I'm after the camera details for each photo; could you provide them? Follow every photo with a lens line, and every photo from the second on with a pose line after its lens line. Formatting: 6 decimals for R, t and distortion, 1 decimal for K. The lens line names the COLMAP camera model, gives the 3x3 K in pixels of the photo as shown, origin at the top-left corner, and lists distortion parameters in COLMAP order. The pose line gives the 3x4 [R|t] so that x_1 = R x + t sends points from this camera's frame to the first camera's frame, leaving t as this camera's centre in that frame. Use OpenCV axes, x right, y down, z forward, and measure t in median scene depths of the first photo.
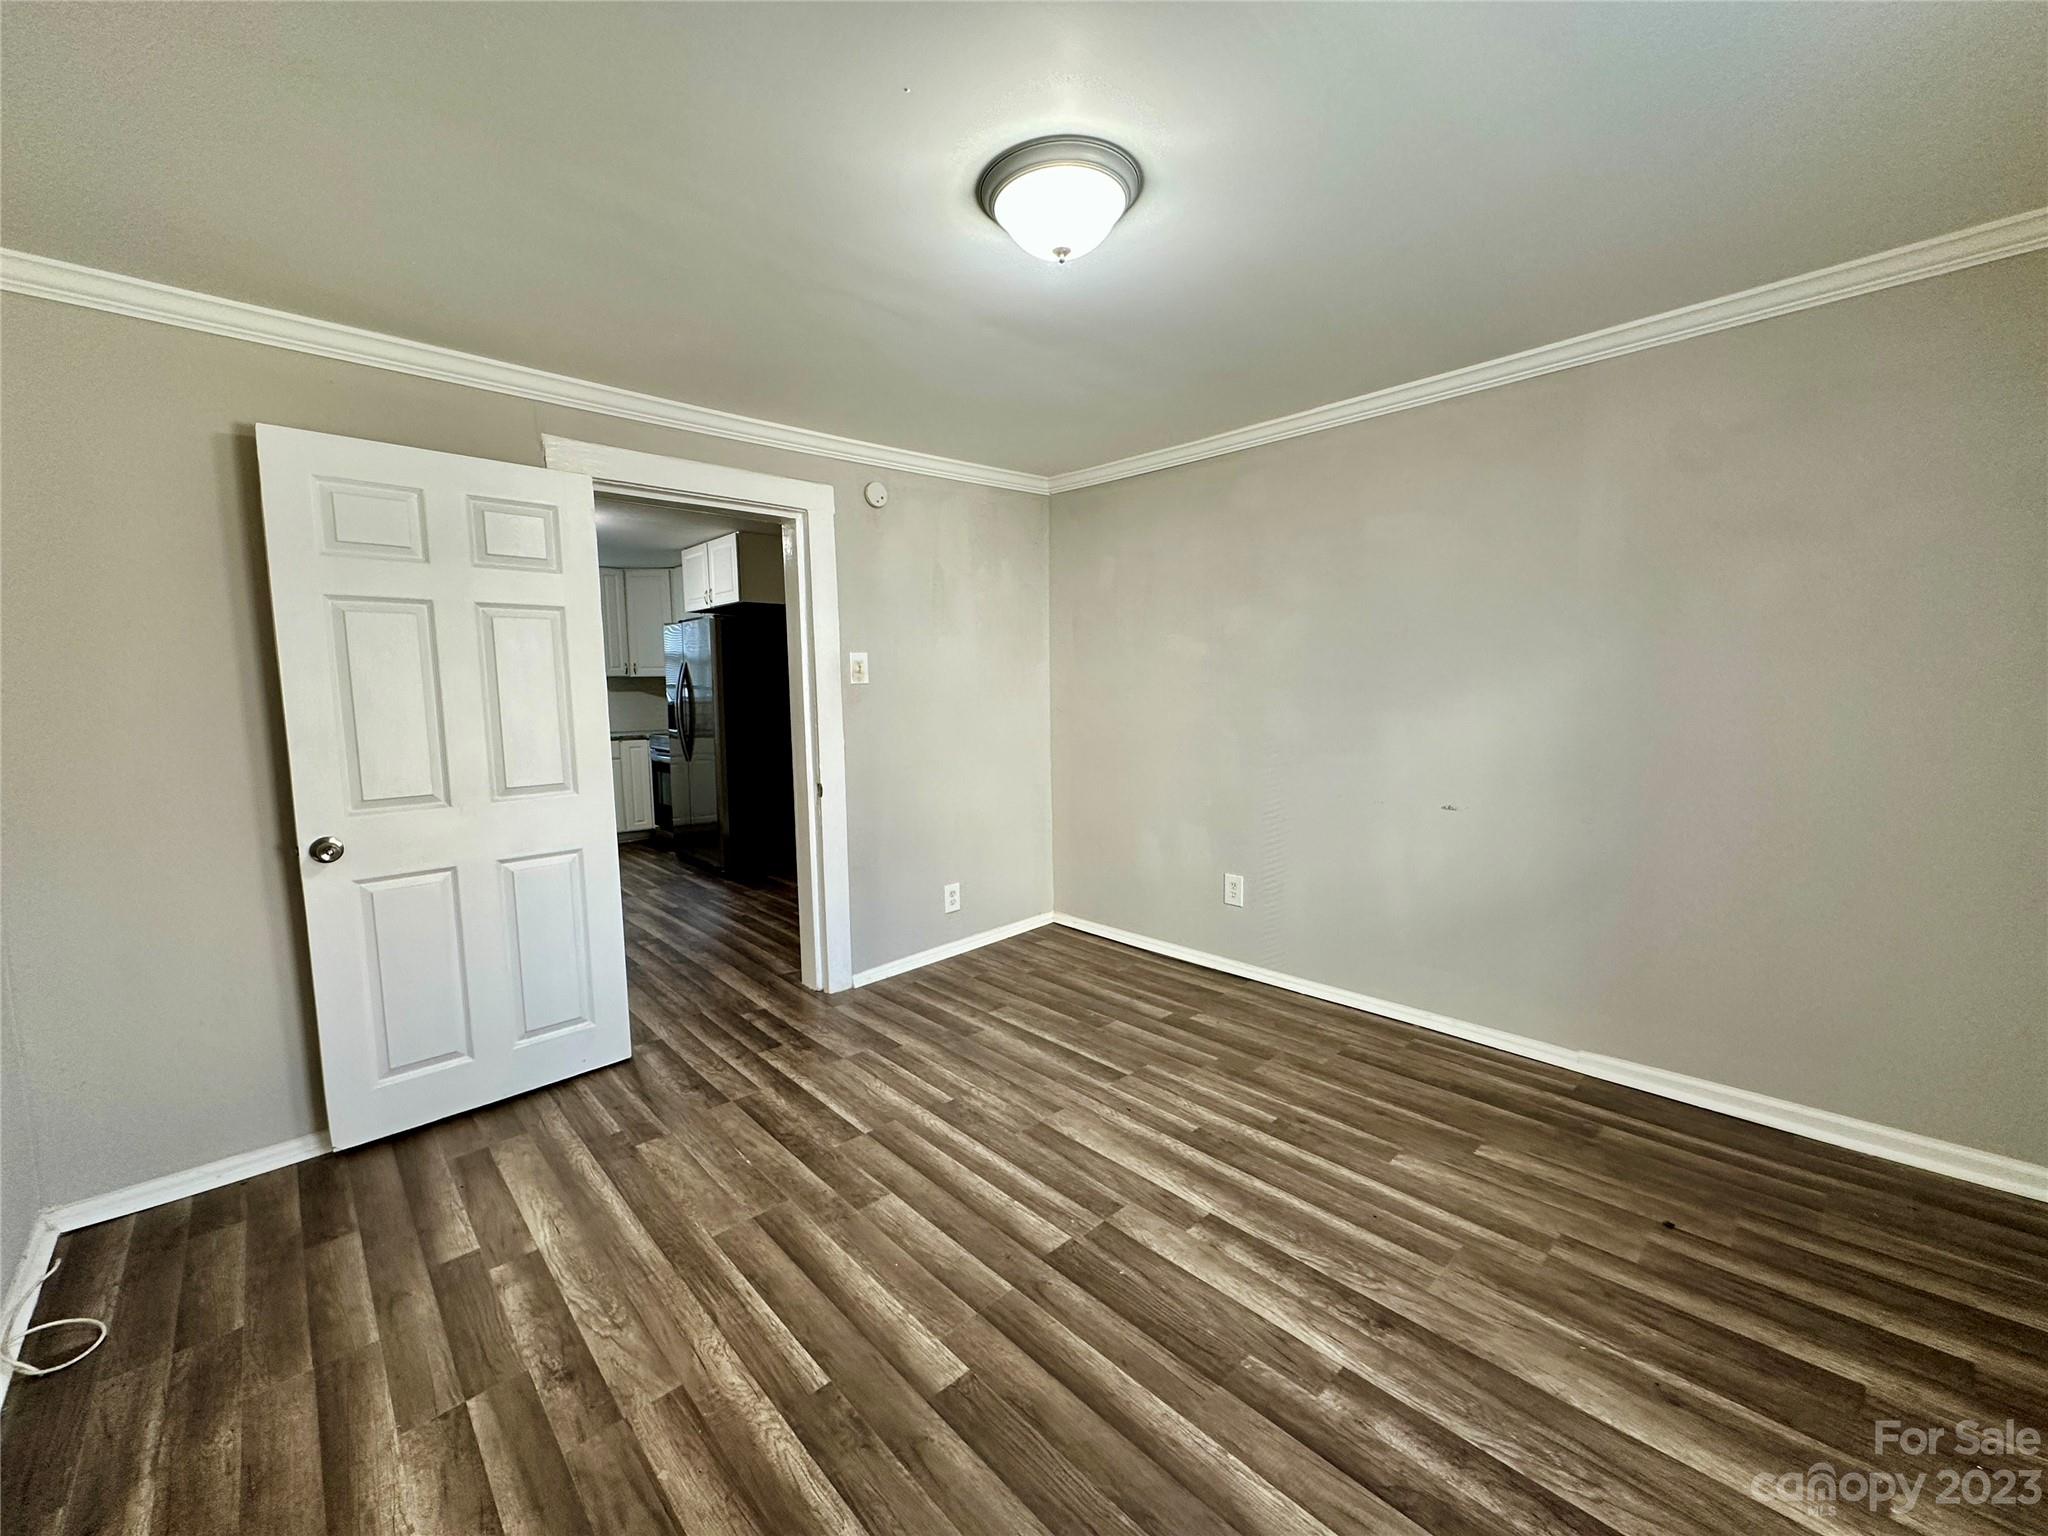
lens RADIAL K [[812.6, 0, 1026.3], [0, 812.6, 769.5], [0, 0, 1]] dist [-0.002608, 0.000027]
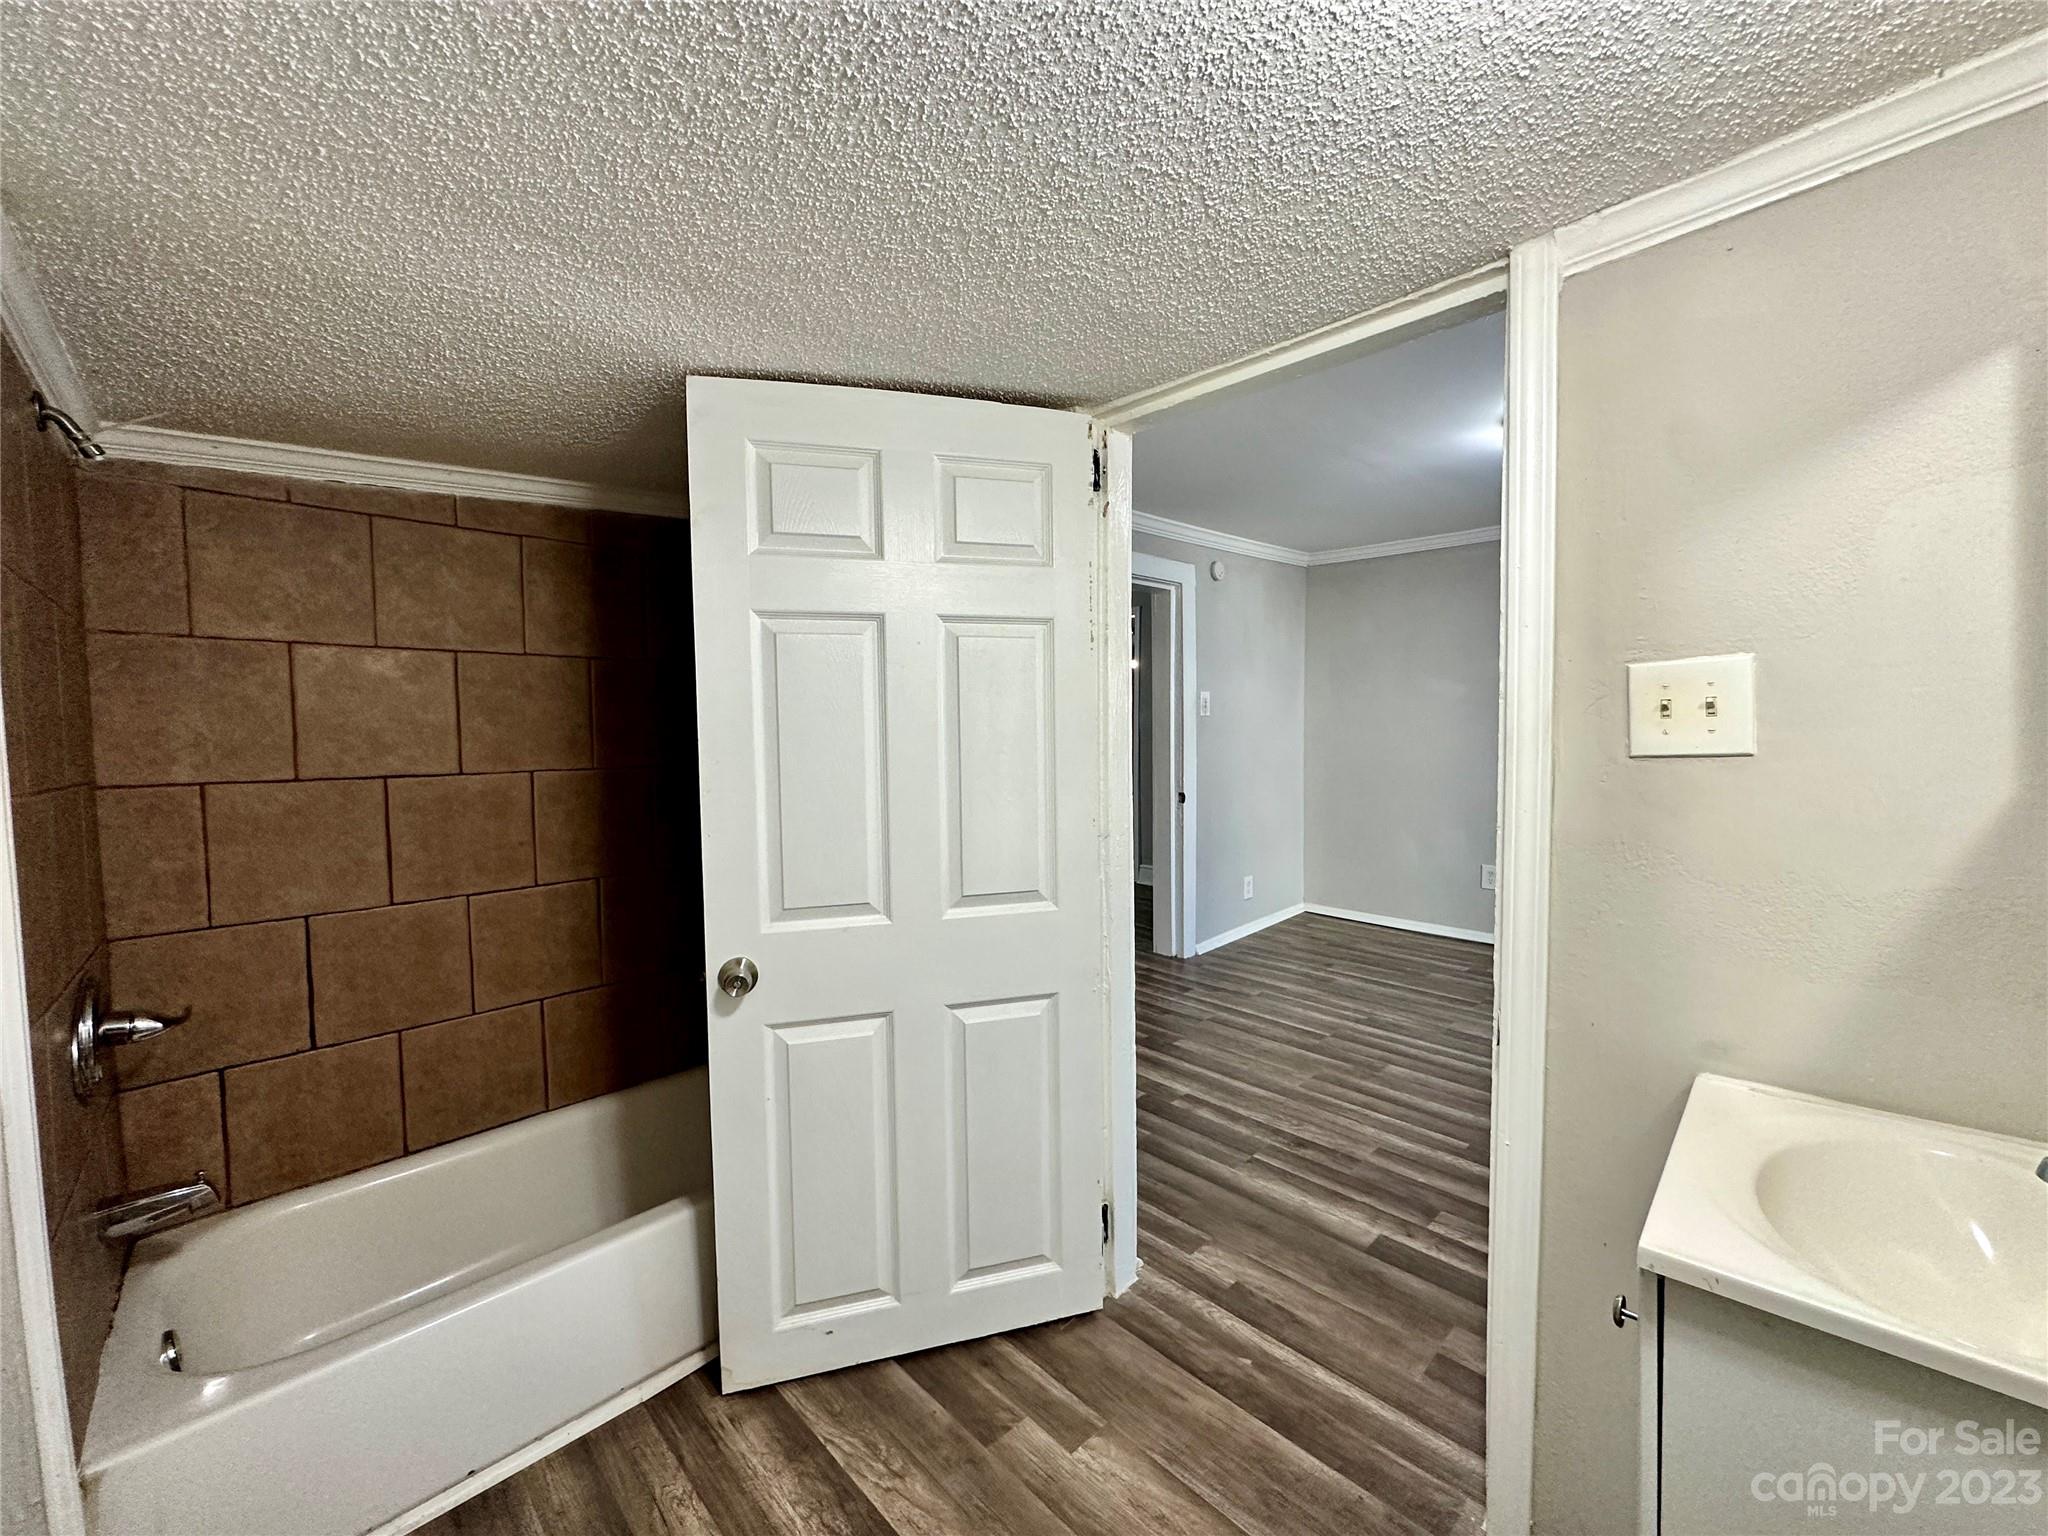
lens RADIAL K [[812.6, 0, 1030.7], [0, 812.6, 757.9], [0, 0, 1]] dist [-0.002608, 0.000027]
pose [[0.999872, -0.001746, 0.015878, -0.791637], [0.002687, 0.998229, -0.059436, 0.059492], [-0.015746, 0.059471, 0.998106, -0.441878]]
